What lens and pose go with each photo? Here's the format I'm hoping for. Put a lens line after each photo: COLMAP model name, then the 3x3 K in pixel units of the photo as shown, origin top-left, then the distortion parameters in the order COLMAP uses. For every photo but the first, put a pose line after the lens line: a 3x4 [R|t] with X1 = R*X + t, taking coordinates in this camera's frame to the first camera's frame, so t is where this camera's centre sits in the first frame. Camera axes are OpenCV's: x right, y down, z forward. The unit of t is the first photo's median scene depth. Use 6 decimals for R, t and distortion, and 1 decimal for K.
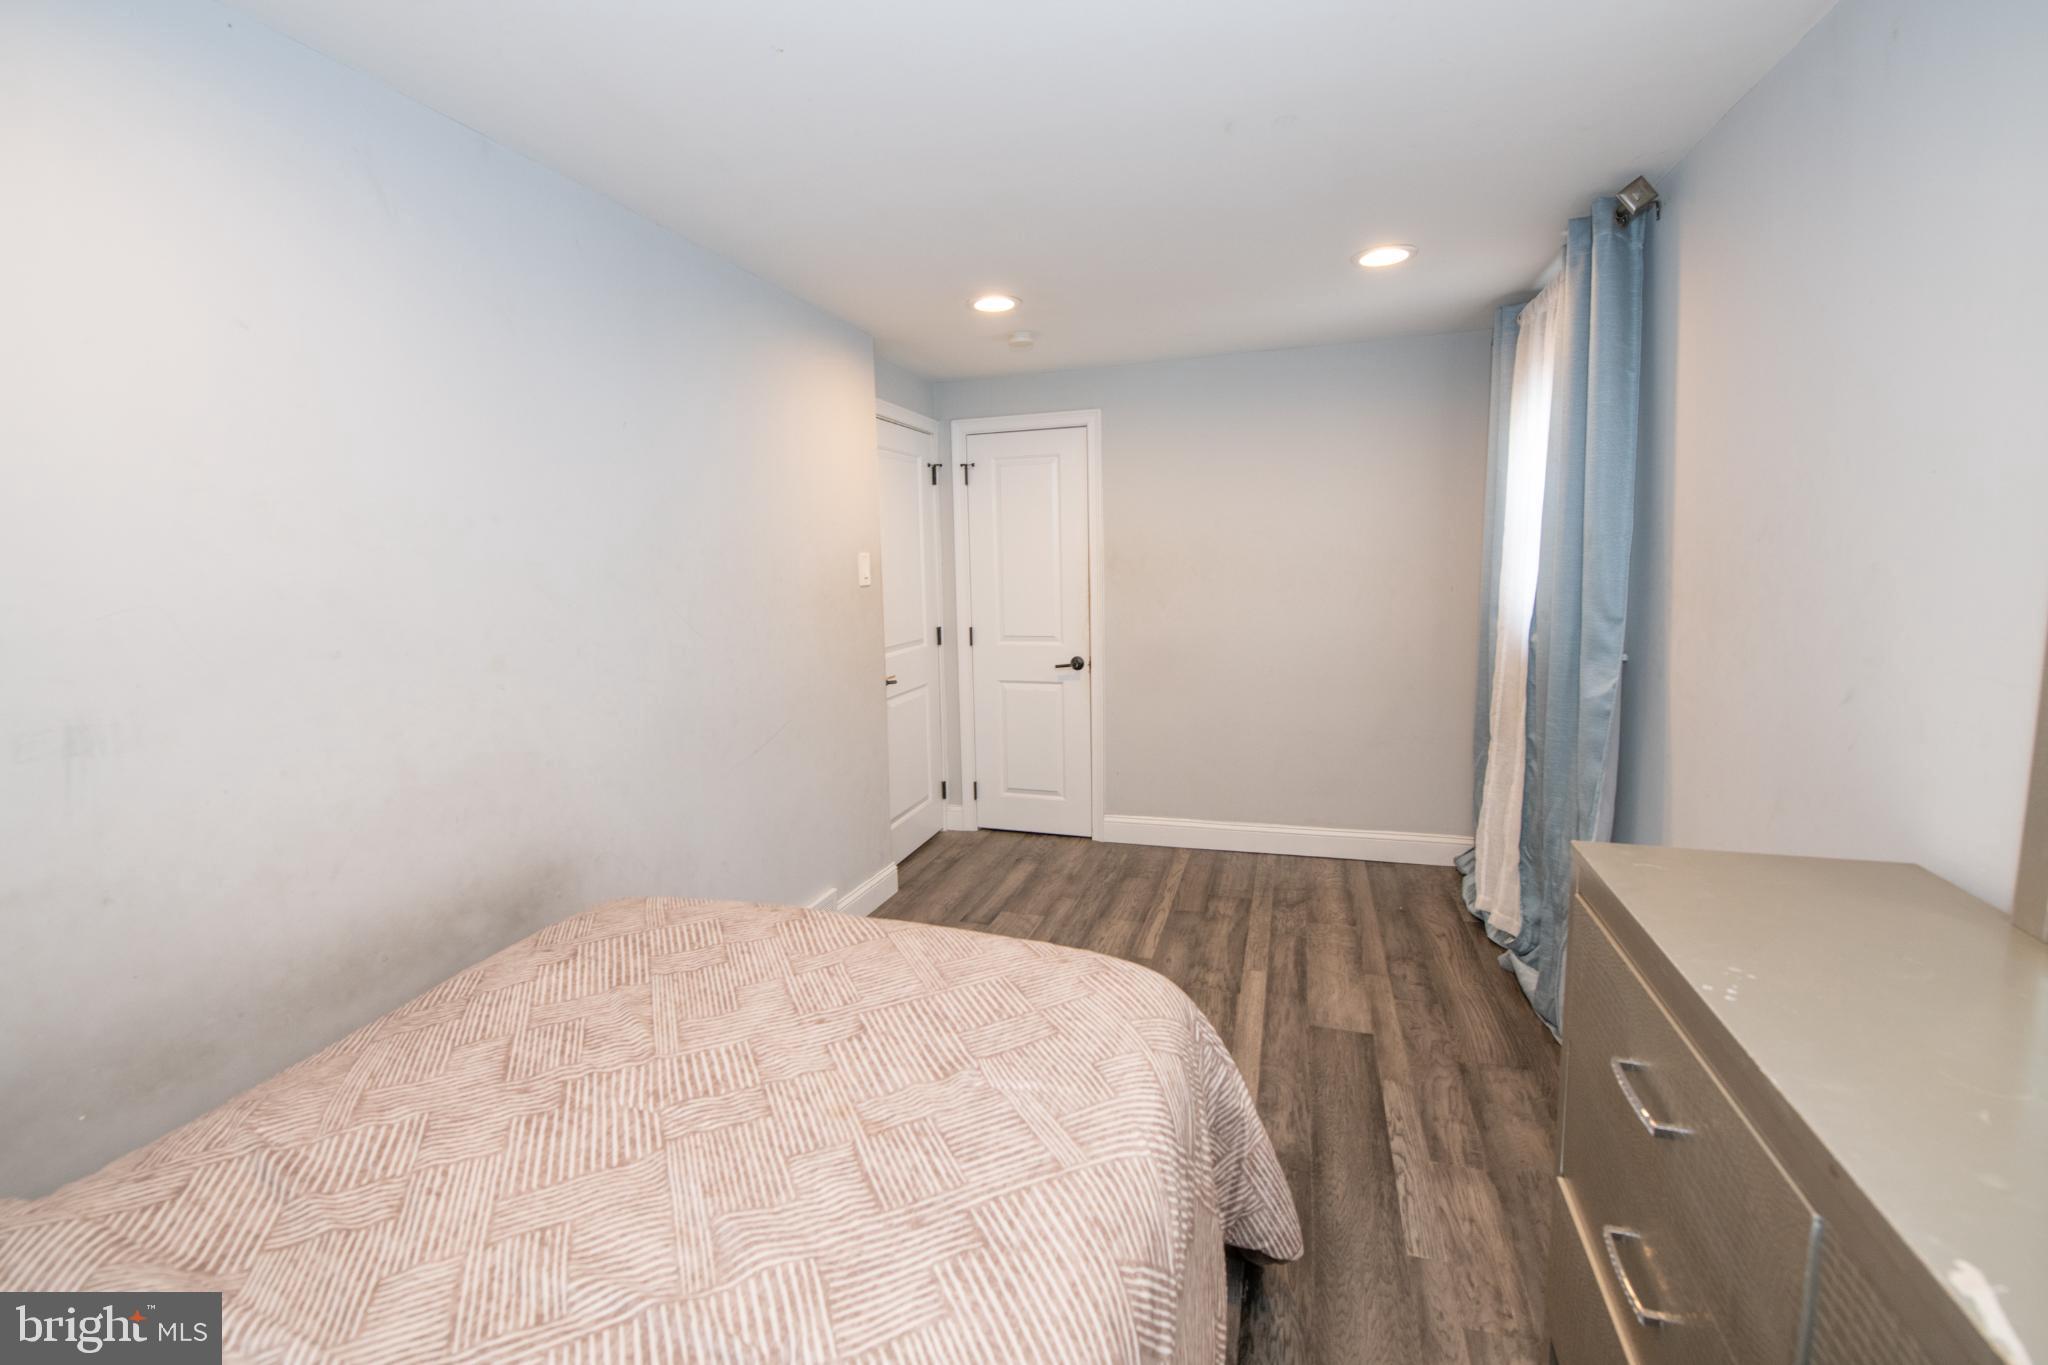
lens RADIAL K [[854.7, 0, 1024.3], [0, 854.7, 672.7], [0, 0, 1]] dist [-0.015881, -0.002196]
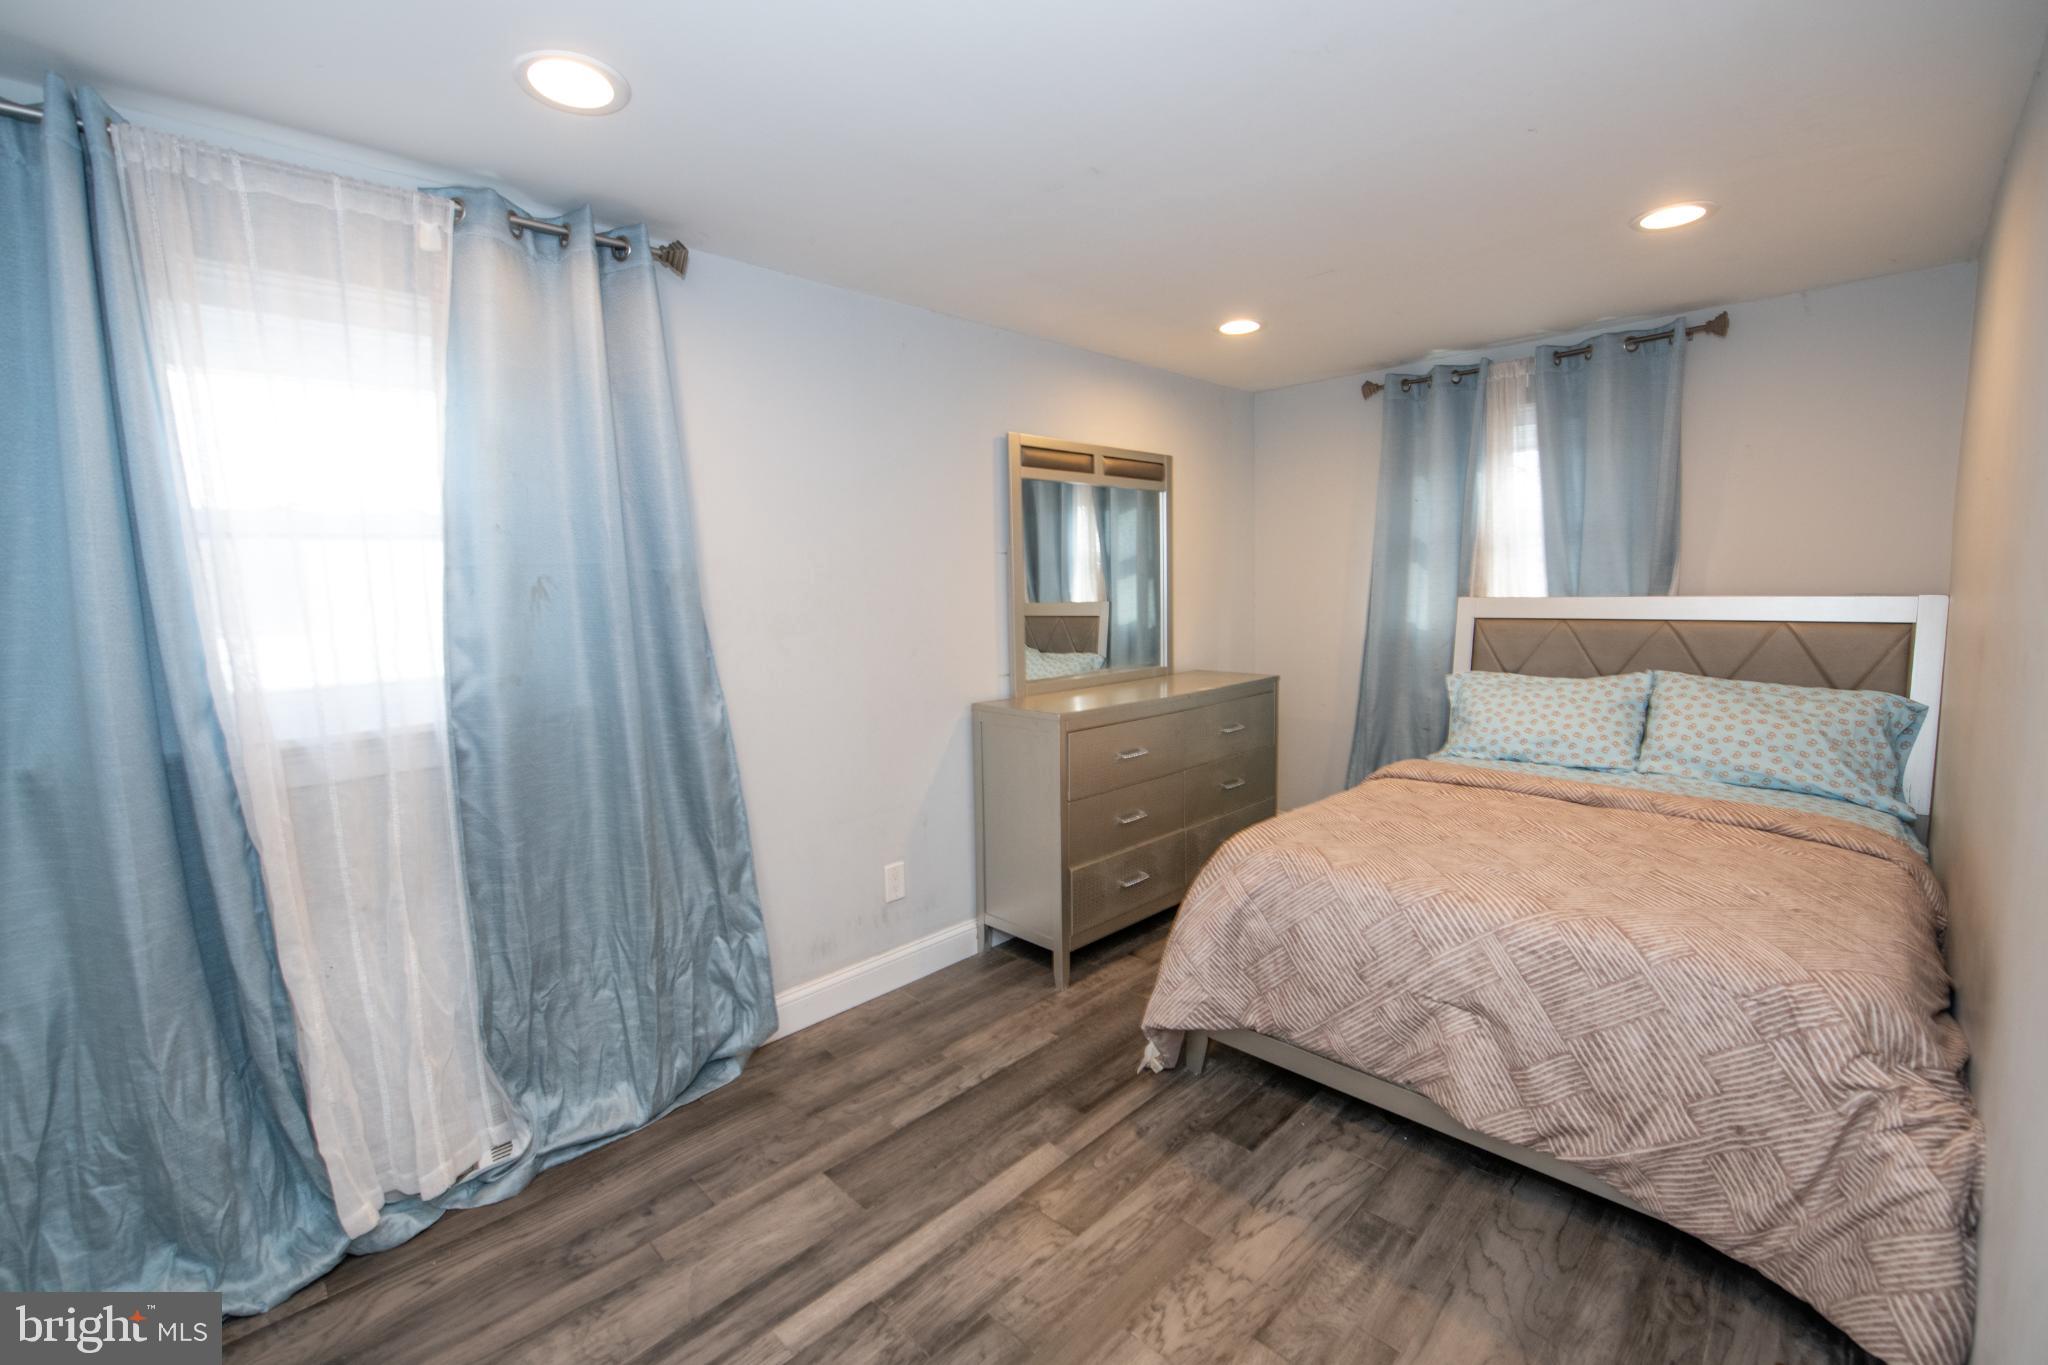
lens RADIAL K [[854.7, 0, 1024.3], [0, 854.7, 672.7], [0, 0, 1]] dist [-0.015881, -0.002196]
pose [[-0.887883, -0.001876, 0.460065, -0.125390], [0.112528, 0.968733, 0.221117, -0.184980], [-0.446095, 0.248097, -0.859911, 1.458078]]
